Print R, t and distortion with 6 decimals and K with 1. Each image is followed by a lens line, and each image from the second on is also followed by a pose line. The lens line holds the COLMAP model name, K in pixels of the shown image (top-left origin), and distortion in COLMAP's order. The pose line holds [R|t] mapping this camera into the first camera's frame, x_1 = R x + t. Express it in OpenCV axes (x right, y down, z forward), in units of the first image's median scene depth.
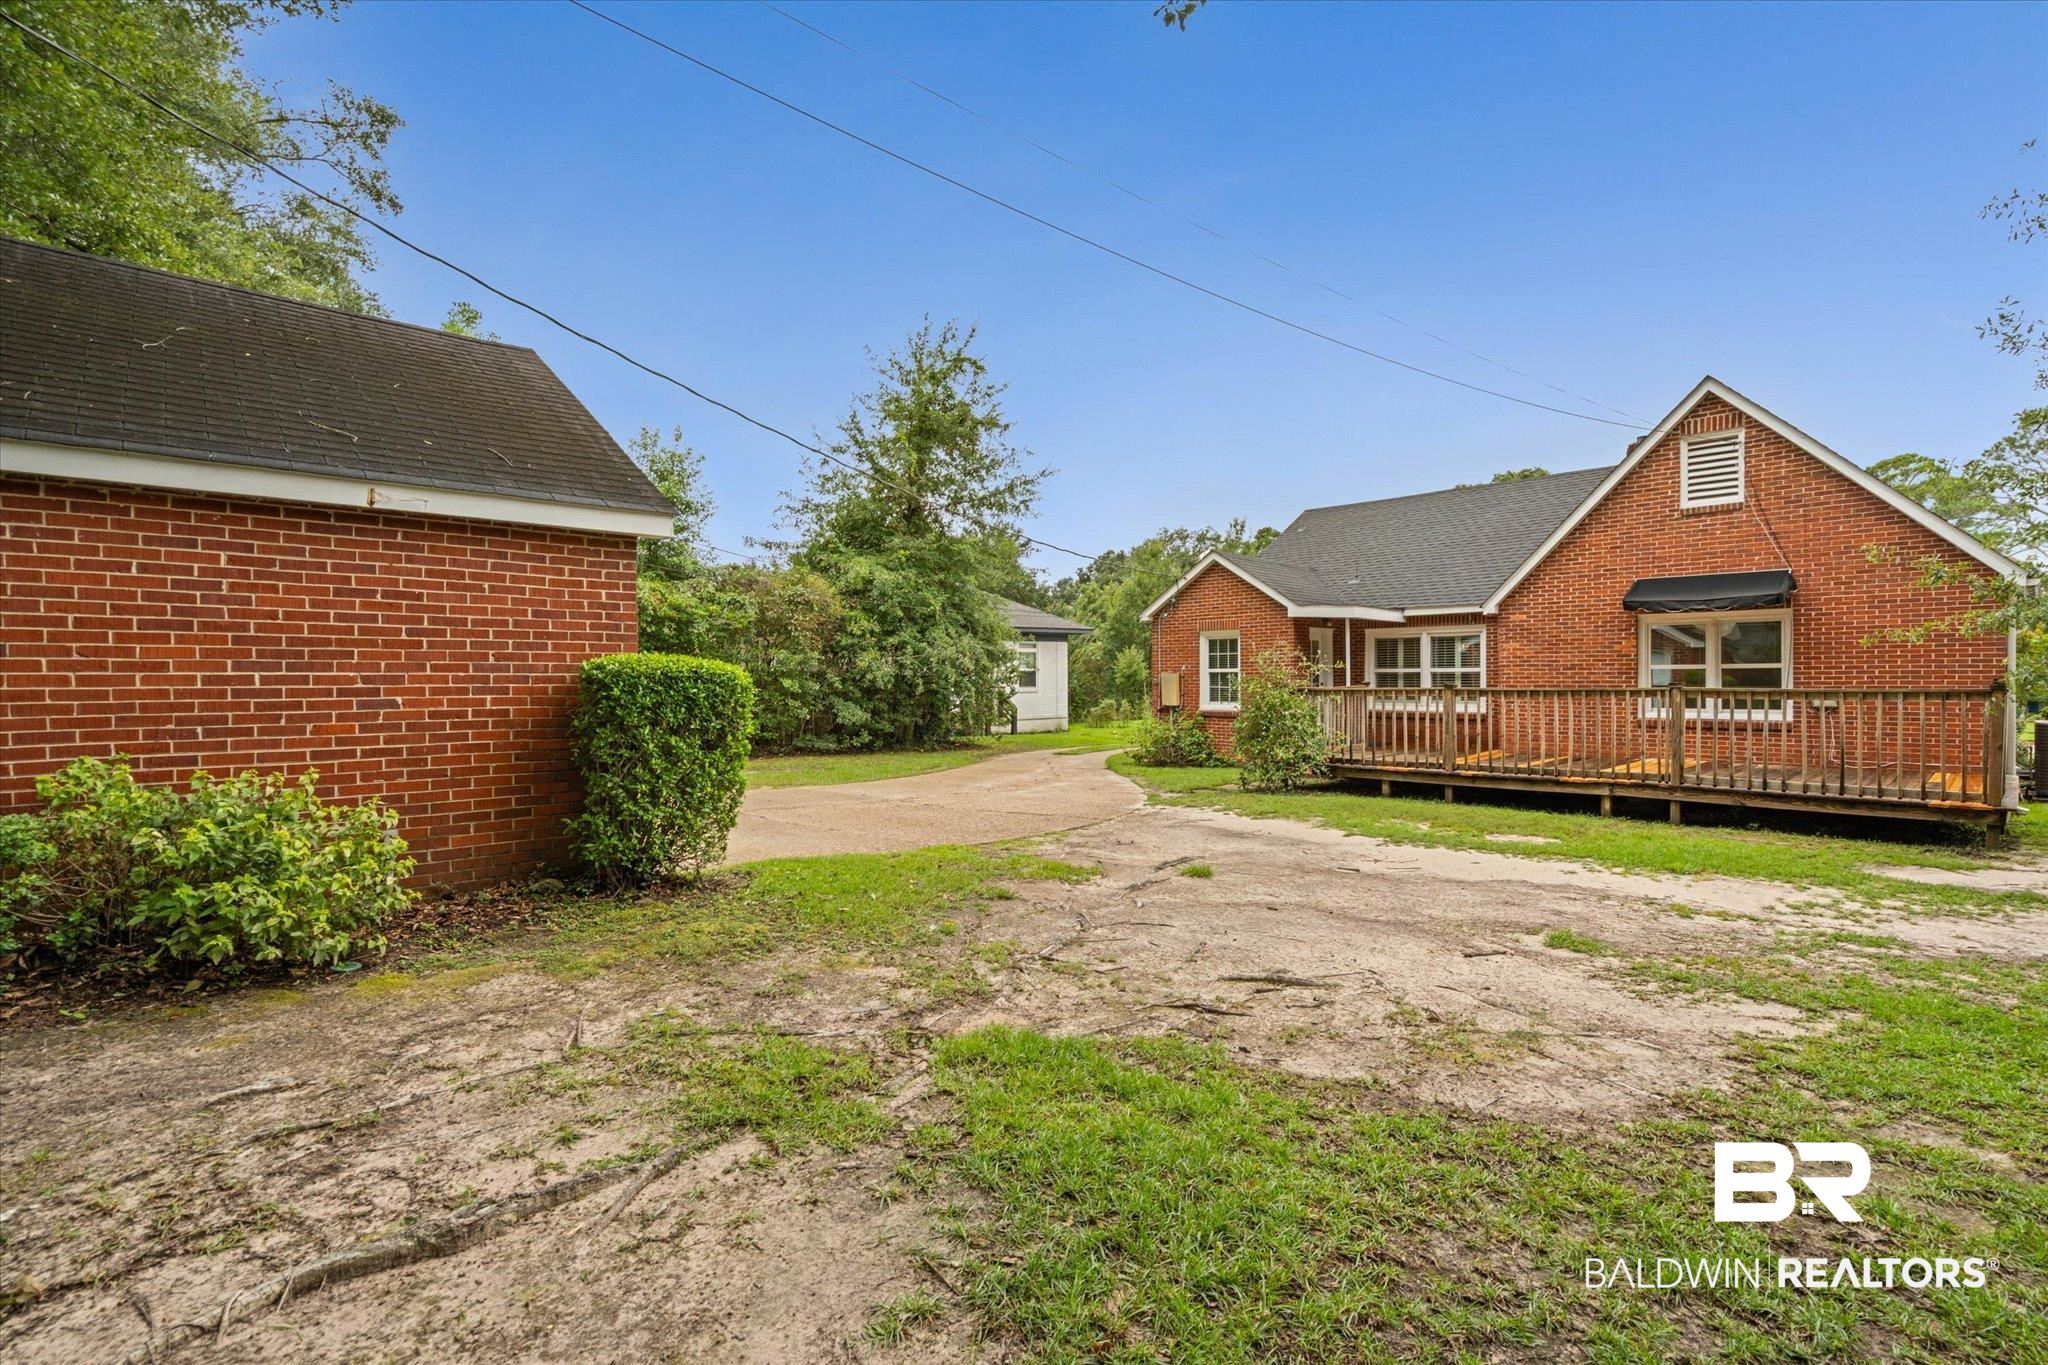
lens RADIAL K [[1047.5, 0, 1026.2], [0, 1047.5, 708.7], [0, 0, 1]] dist [0.000774, 0.000272]
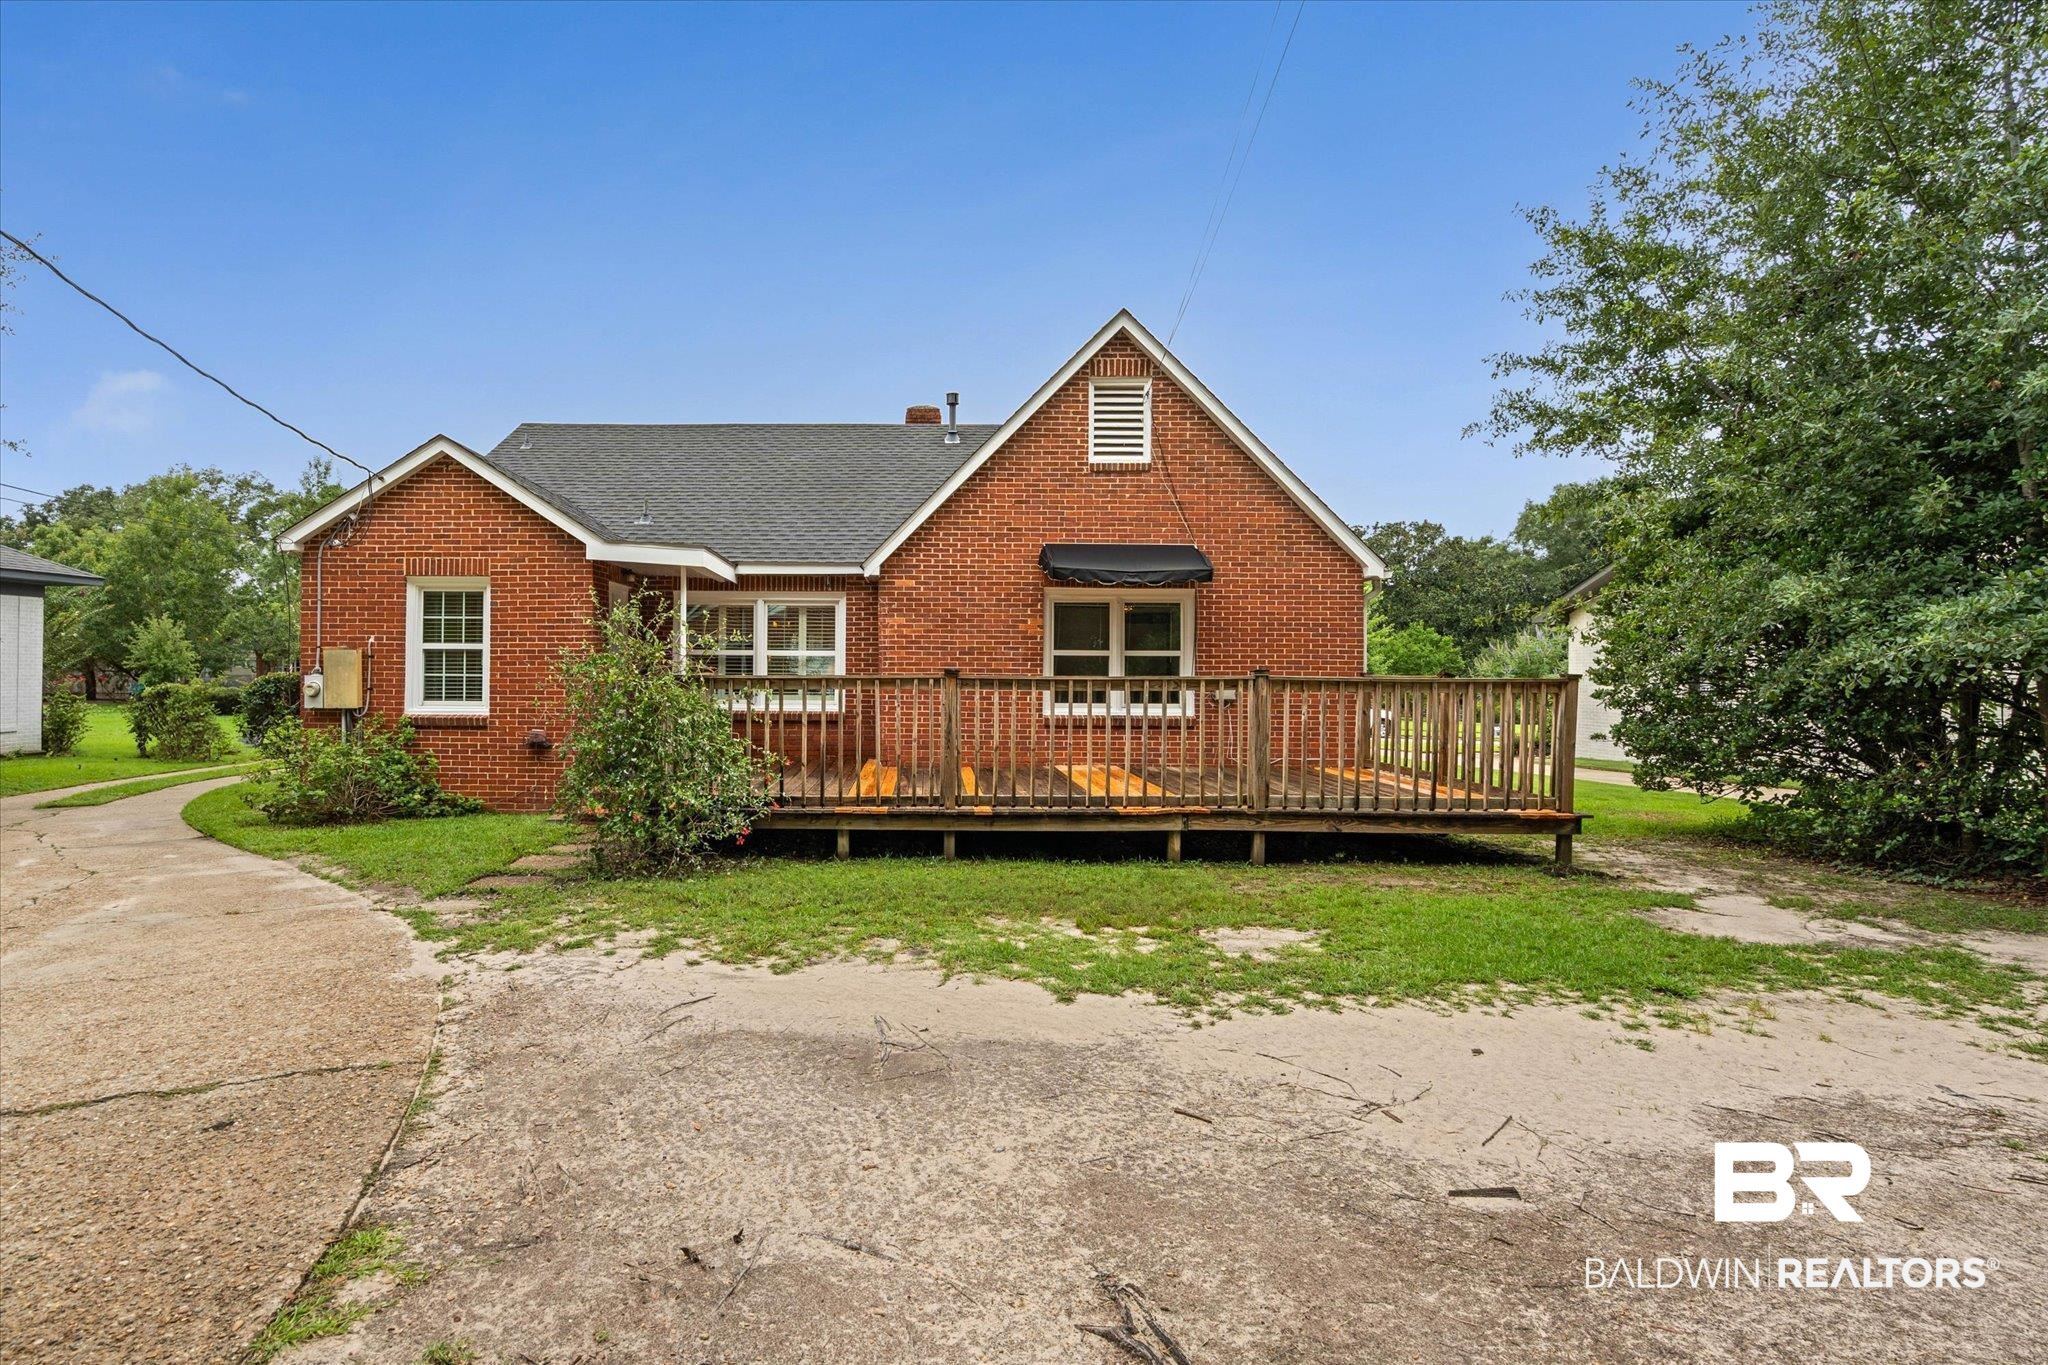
lens RADIAL K [[1087.0, 0, 1023.8], [0, 1087.0, 655.2], [0, 0, 1]] dist [-0.001427, 0.000262]
pose [[0.696505, 0.019383, 0.717290, -0.027581], [0.012159, 0.999173, -0.038807, -0.005321], [-0.717449, 0.035751, 0.695693, 0.434694]]
